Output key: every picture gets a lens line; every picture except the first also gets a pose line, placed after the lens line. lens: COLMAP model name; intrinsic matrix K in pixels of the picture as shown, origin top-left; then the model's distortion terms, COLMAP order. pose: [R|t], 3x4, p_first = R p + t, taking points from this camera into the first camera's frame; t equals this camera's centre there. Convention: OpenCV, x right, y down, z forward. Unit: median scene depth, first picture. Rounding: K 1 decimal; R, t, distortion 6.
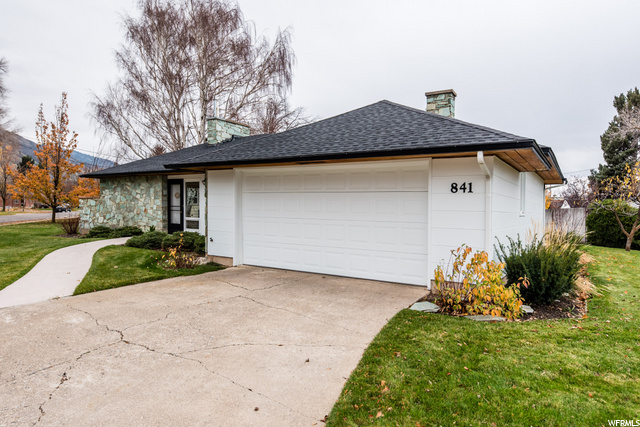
lens RADIAL K [[427.6, 0, 321.7], [0, 427.6, 208.5], [0, 0, 1]] dist [-0.007237, -0.003378]
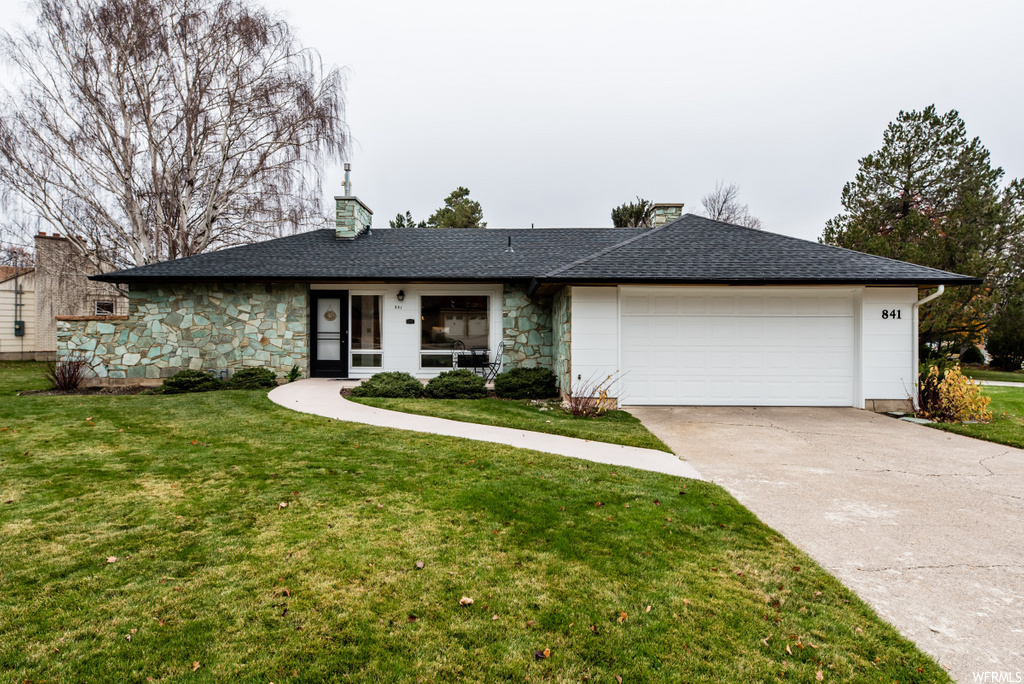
lens RADIAL K [[578.3, 0, 513.6], [0, 578.3, 332.5], [0, 0, 1]] dist [0.009786, 0.002344]
pose [[0.831936, -0.015211, 0.554662, -0.517168], [0.010507, 0.999877, 0.011661, -0.011229], [-0.554771, -0.003873, 0.831994, 0.109092]]
